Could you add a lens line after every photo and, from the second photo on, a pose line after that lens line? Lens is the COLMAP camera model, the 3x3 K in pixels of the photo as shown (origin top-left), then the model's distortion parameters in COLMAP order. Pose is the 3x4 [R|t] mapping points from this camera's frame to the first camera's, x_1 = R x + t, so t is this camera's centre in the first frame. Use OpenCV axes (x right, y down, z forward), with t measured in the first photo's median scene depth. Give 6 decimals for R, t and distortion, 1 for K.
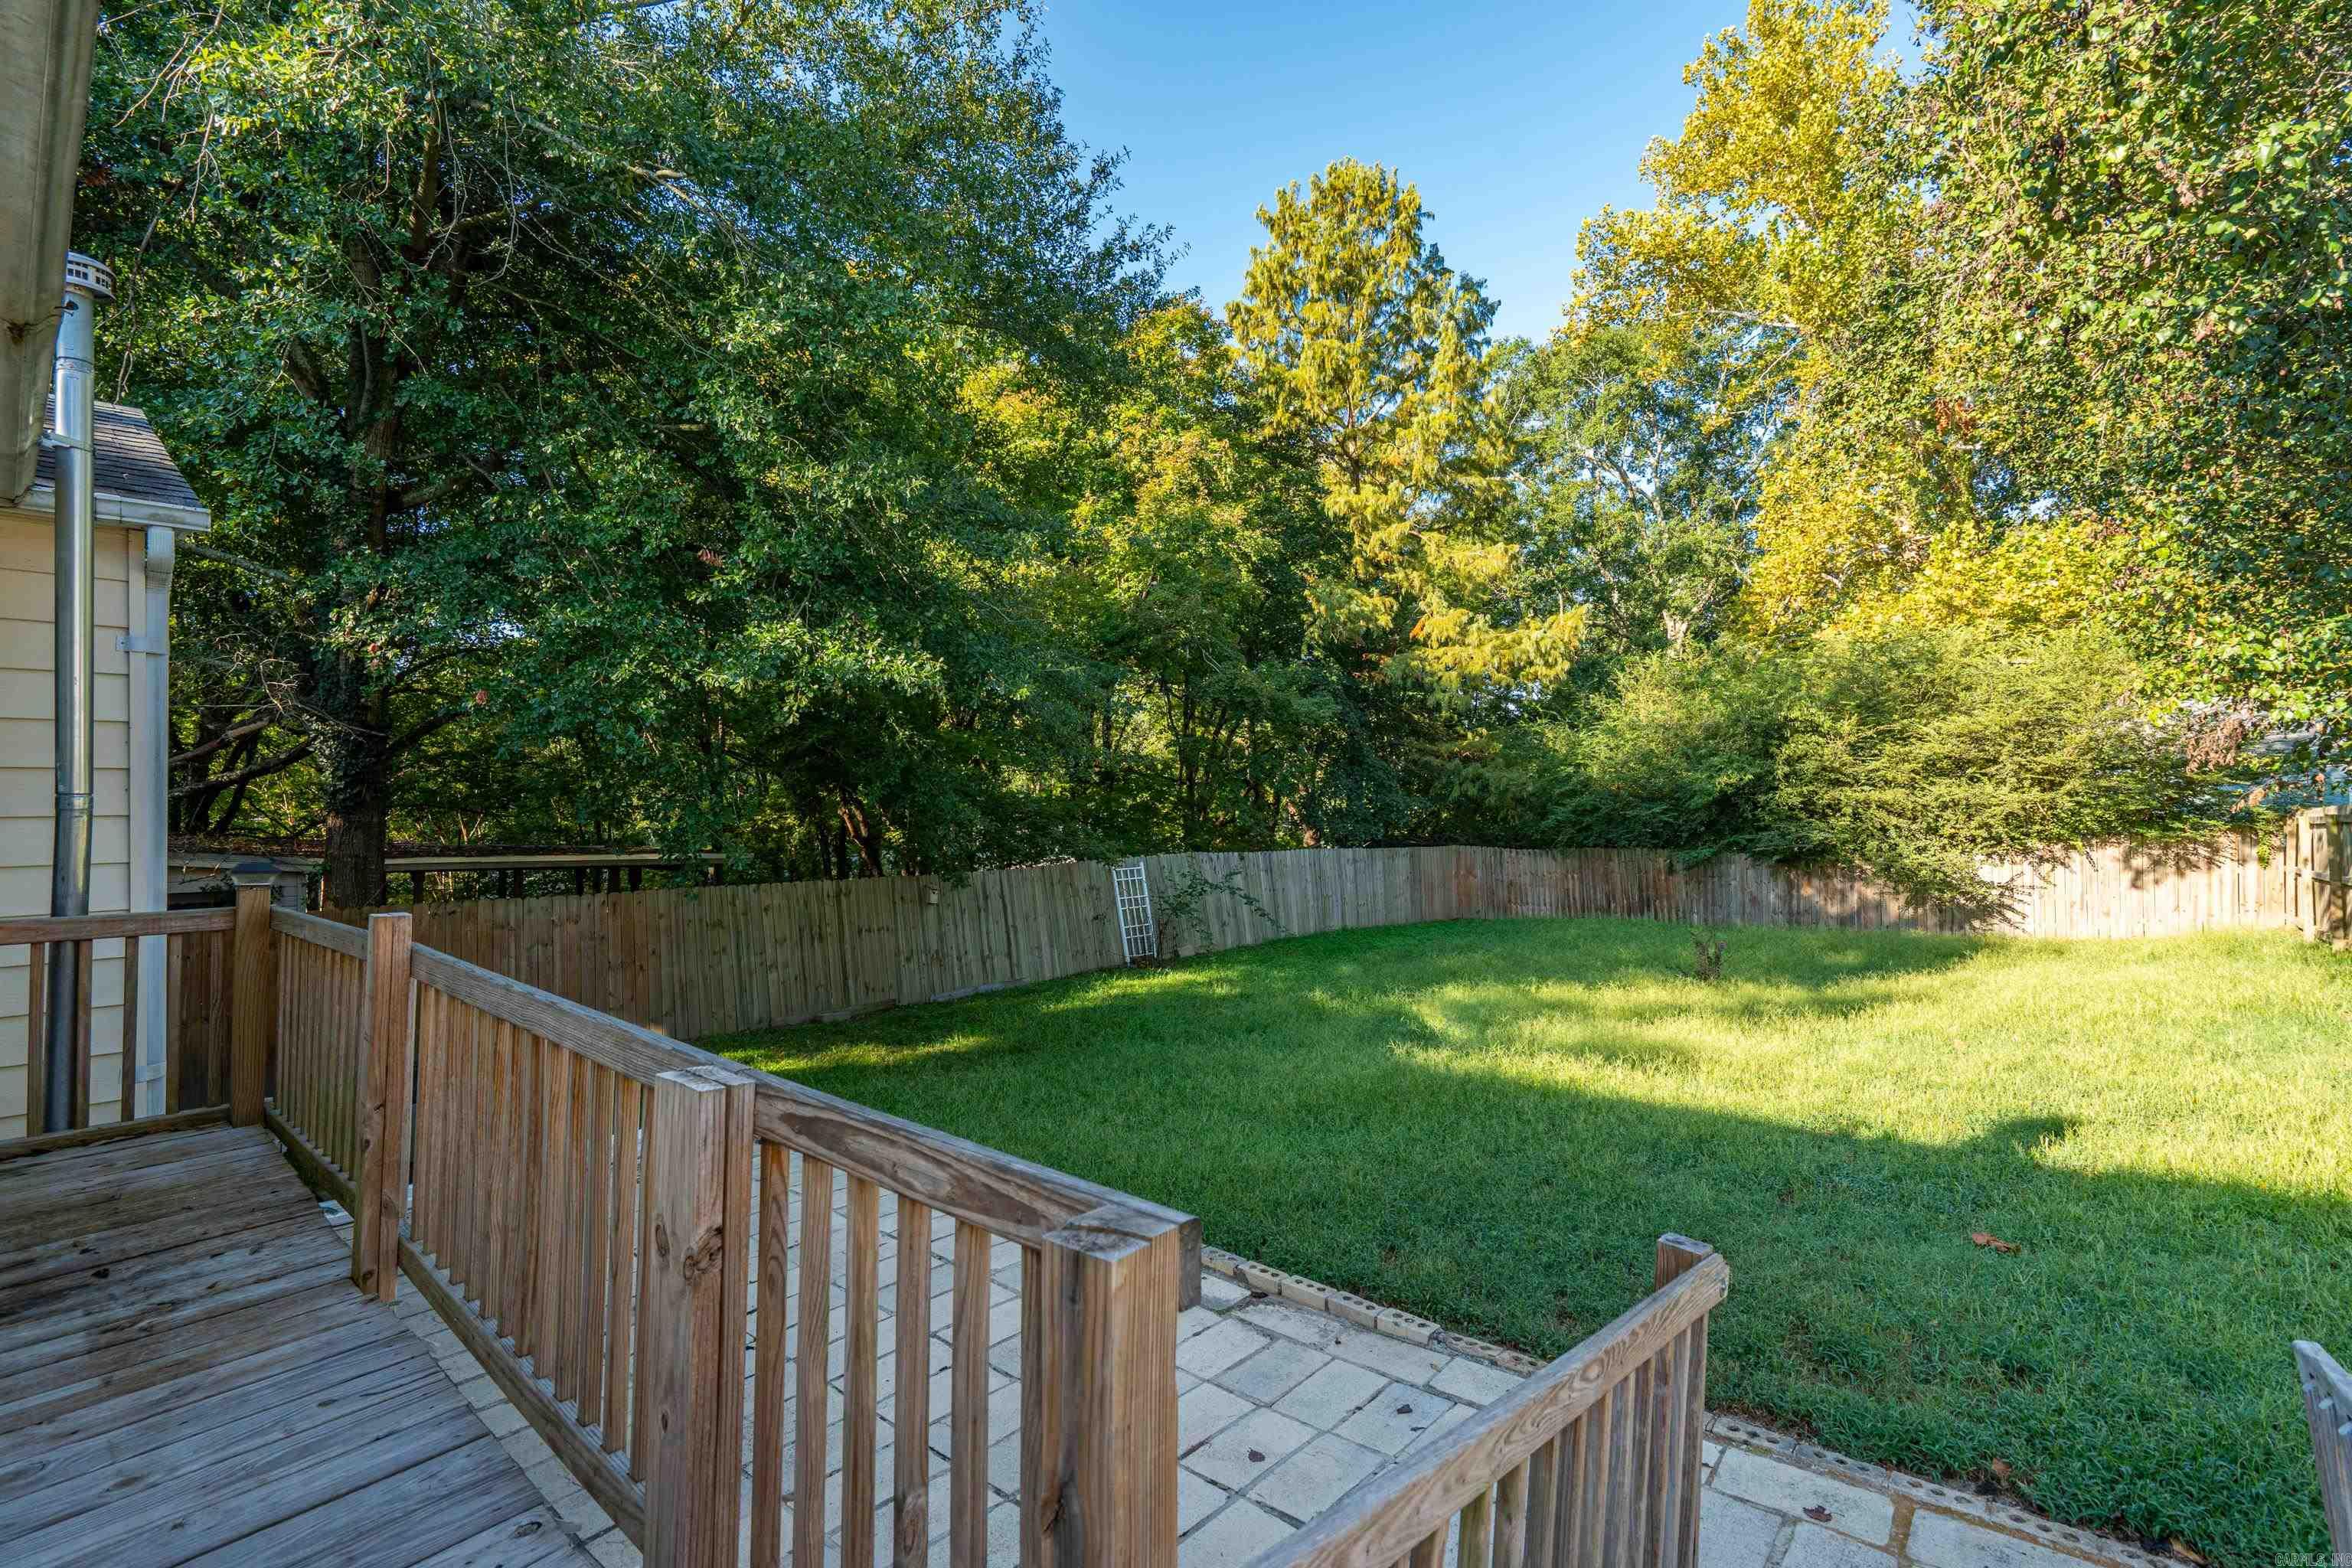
lens RADIAL K [[1070.6, 0, 1176.0], [0, 1070.6, 784.0], [0, 0, 1]] dist [-0.002590, -0.000281]
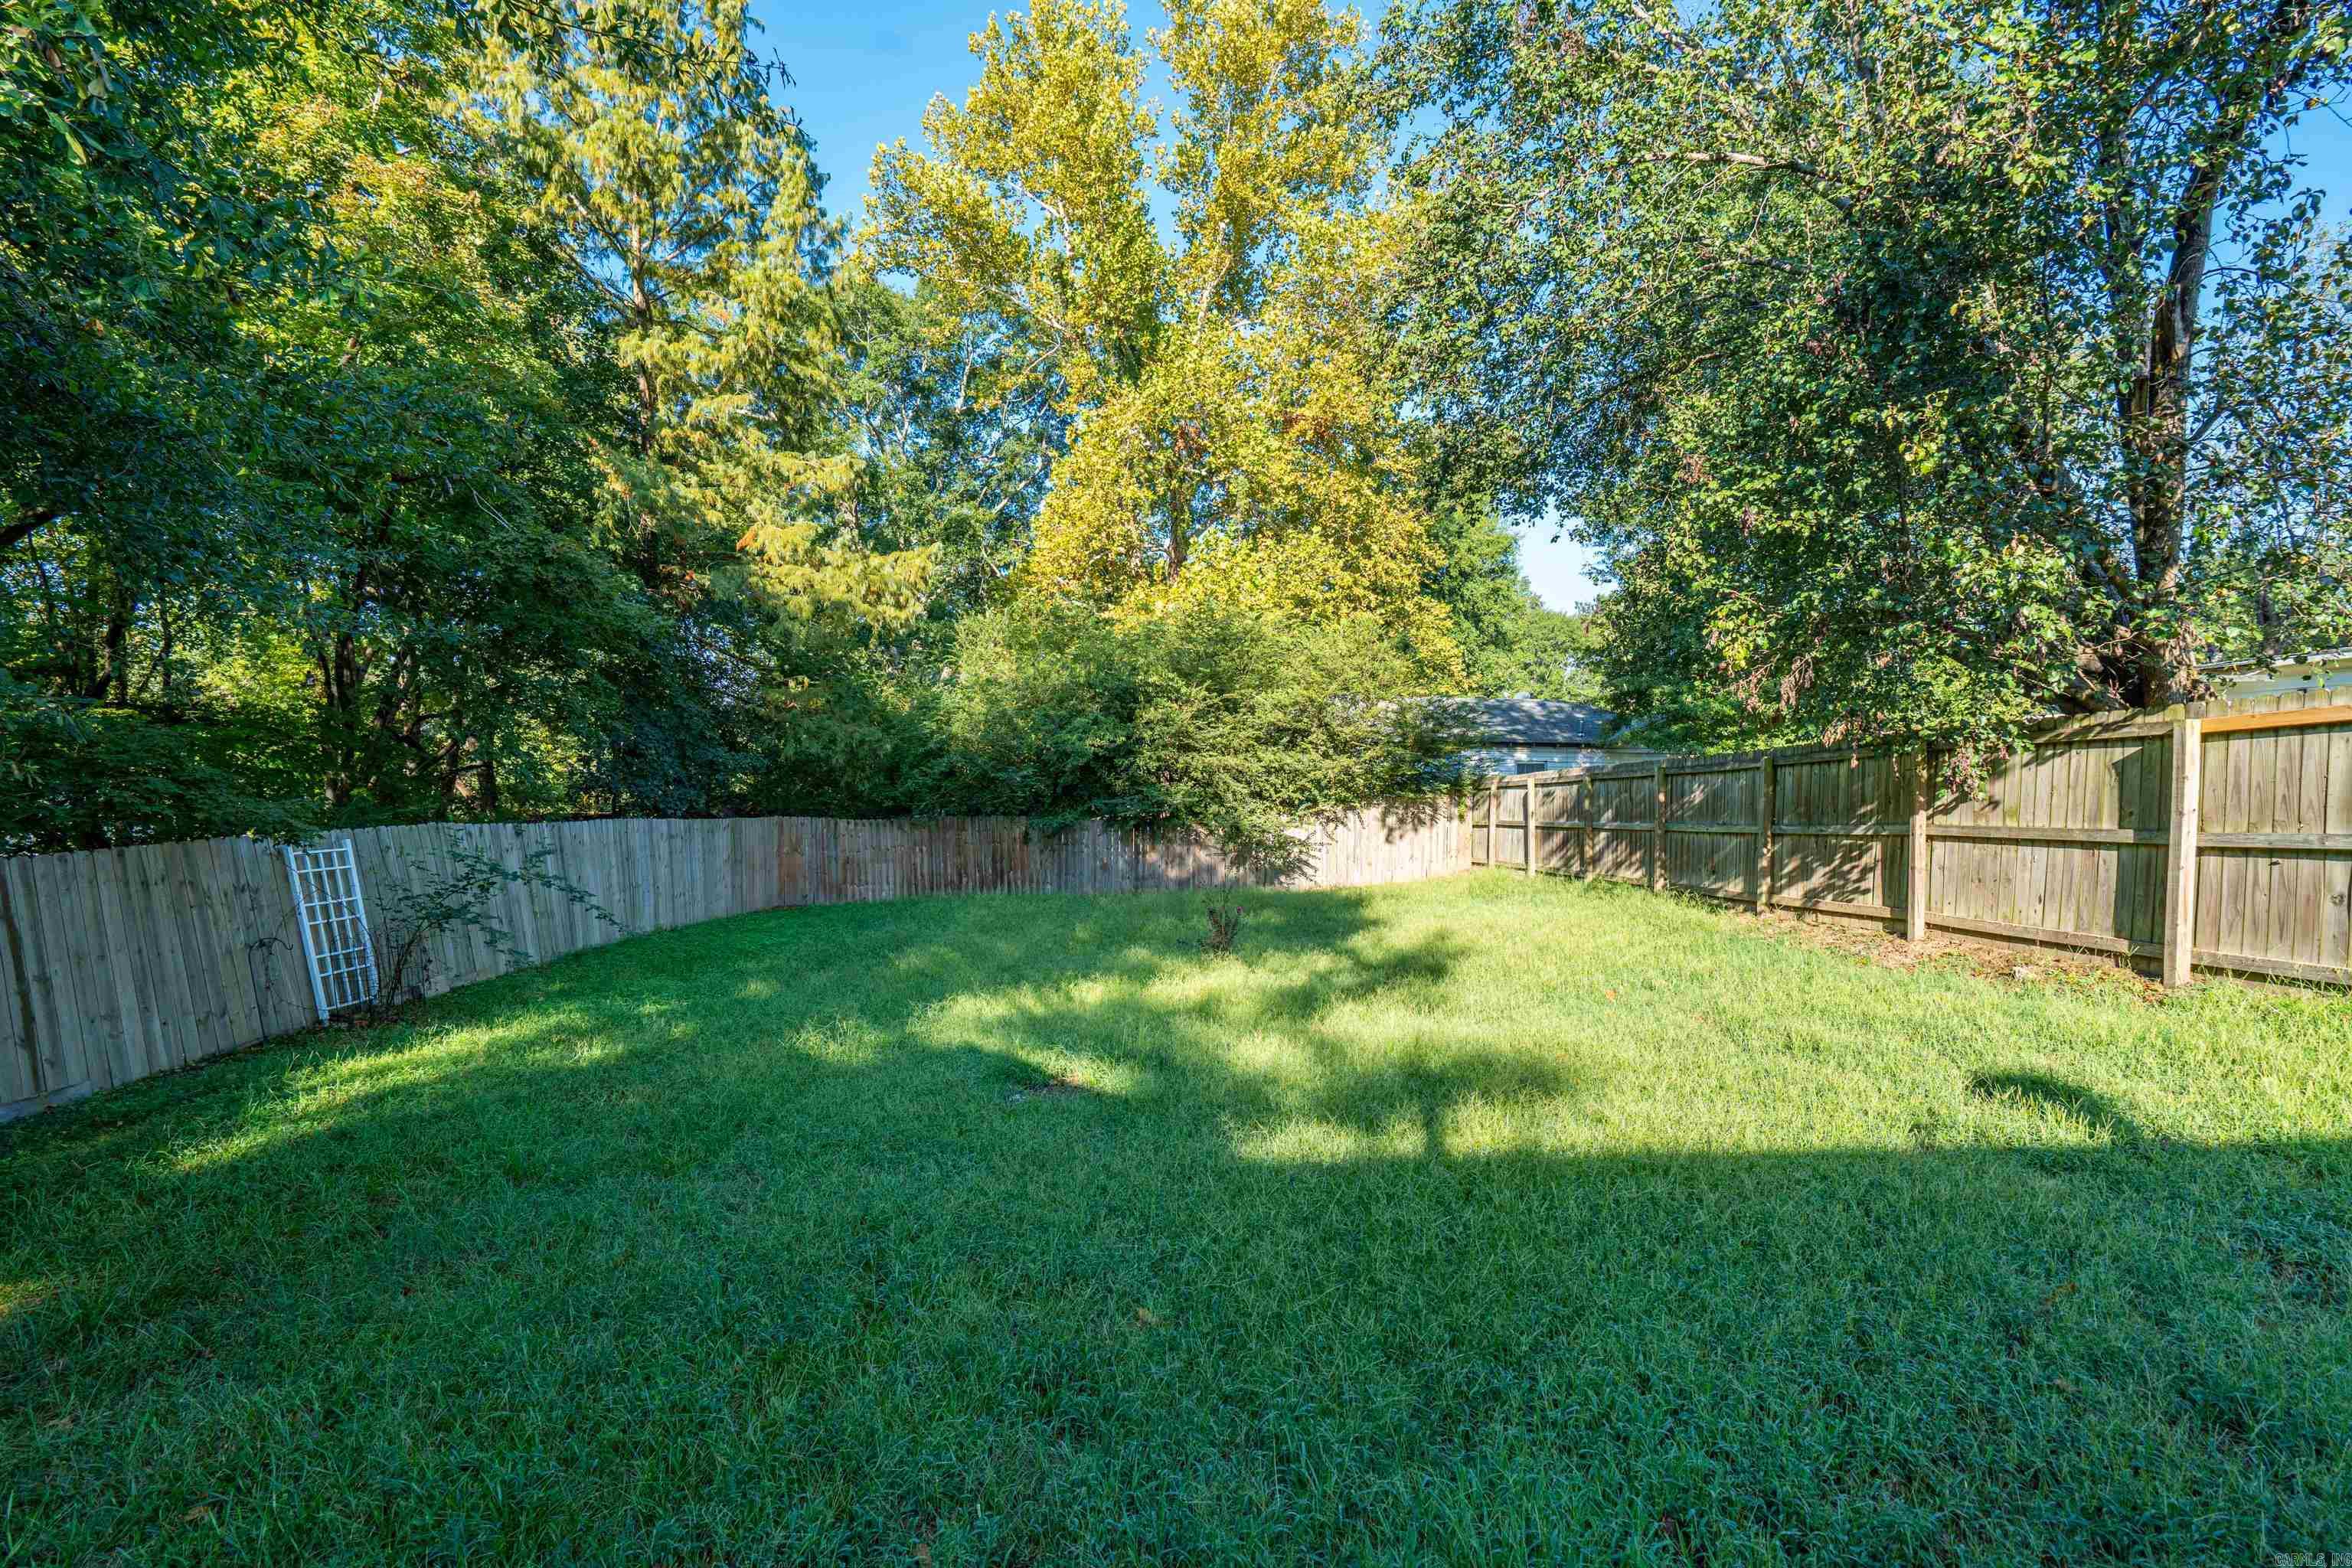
lens RADIAL K [[1076.0, 0, 1180.1], [0, 1076.0, 771.3], [0, 0, 1]] dist [0.010286, -0.000115]
pose [[0.741887, 0.019434, 0.670244, -0.074711], [-0.019637, 0.999781, -0.007253, 0.028397], [-0.670238, -0.007781, 0.742106, 0.238157]]
